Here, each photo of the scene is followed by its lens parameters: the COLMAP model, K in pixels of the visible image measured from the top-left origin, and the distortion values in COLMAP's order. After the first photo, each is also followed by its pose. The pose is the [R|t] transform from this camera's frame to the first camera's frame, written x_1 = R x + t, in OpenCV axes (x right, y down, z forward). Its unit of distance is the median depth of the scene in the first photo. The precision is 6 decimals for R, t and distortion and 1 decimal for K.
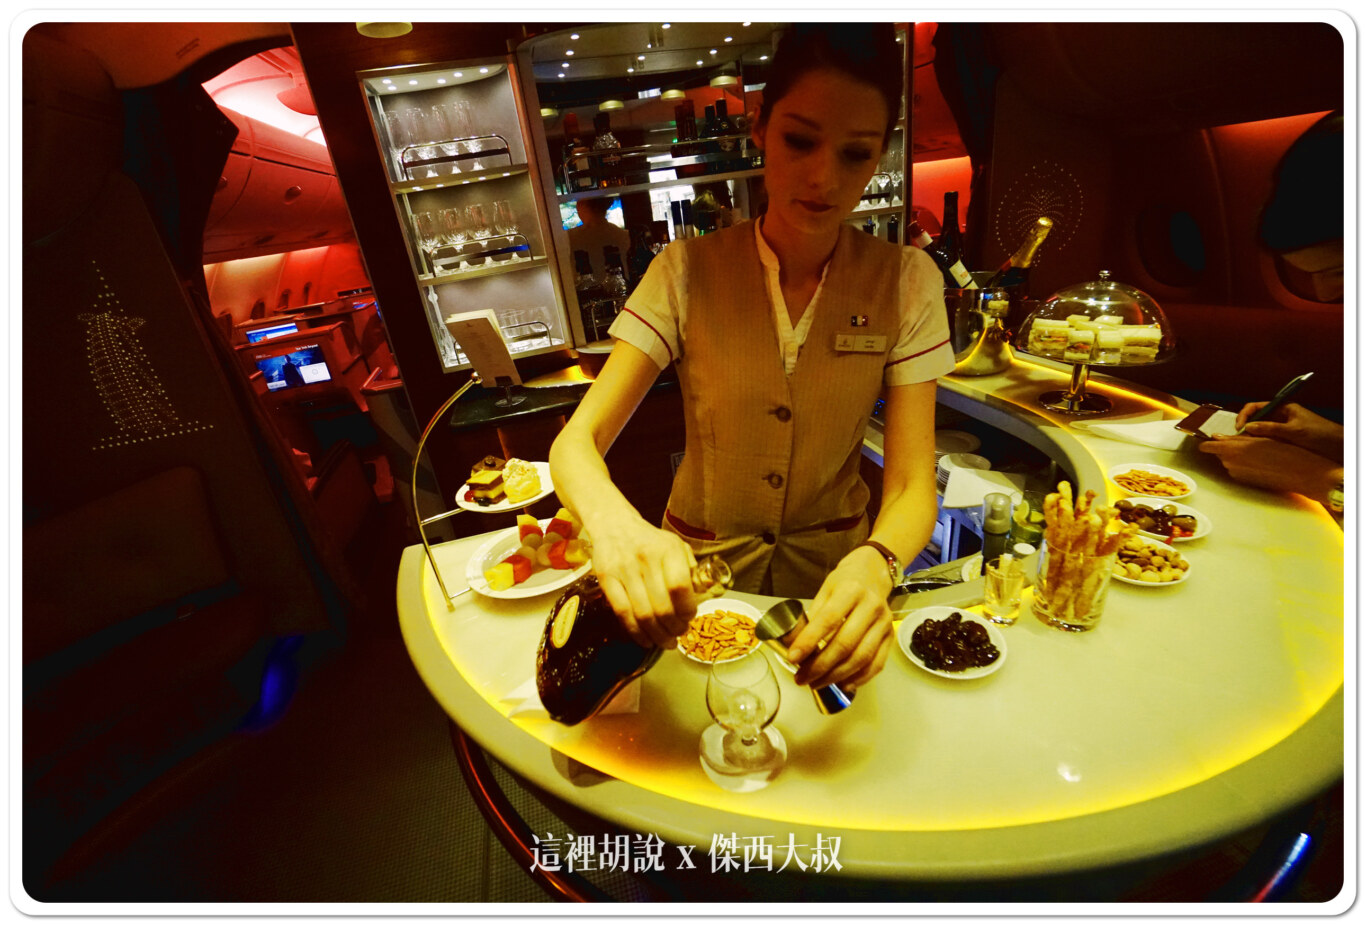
lens RADIAL K [[582.2, 0, 683.0], [0, 582.2, 462.5], [0, 0, 1]] dist [-0.017036, 0.000185]
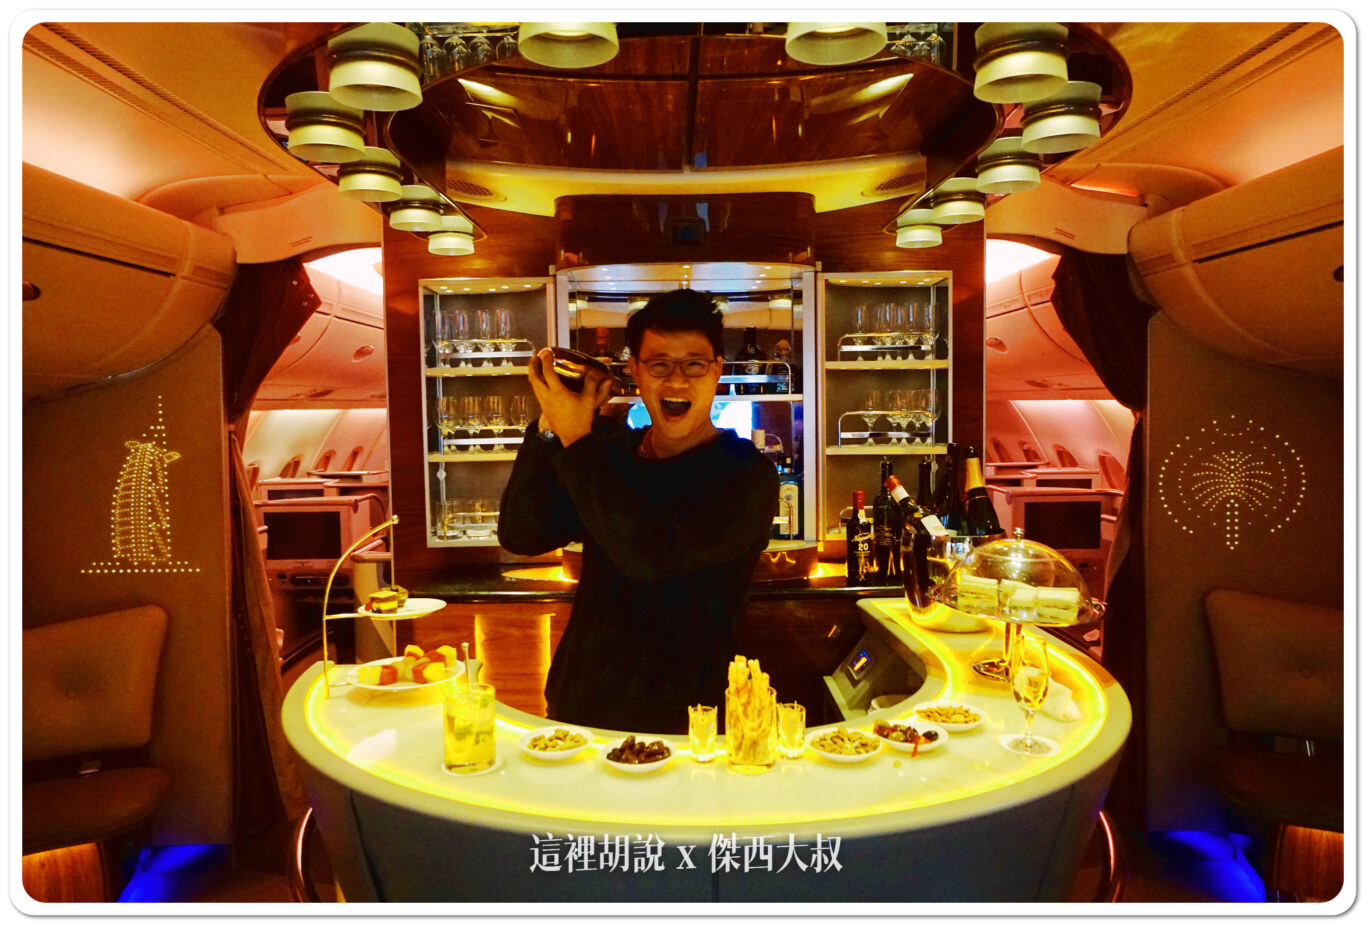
lens RADIAL K [[1000.0, 0, 683.0], [0, 1000.0, 462.5], [0, 0, 1]] dist [0.070414, 0.001351]
pose [[0.957062, 0.128875, -0.259662, 0.289112], [-0.210269, 0.925234, -0.315799, 0.110407], [0.199549, 0.356838, 0.912604, -0.349522]]
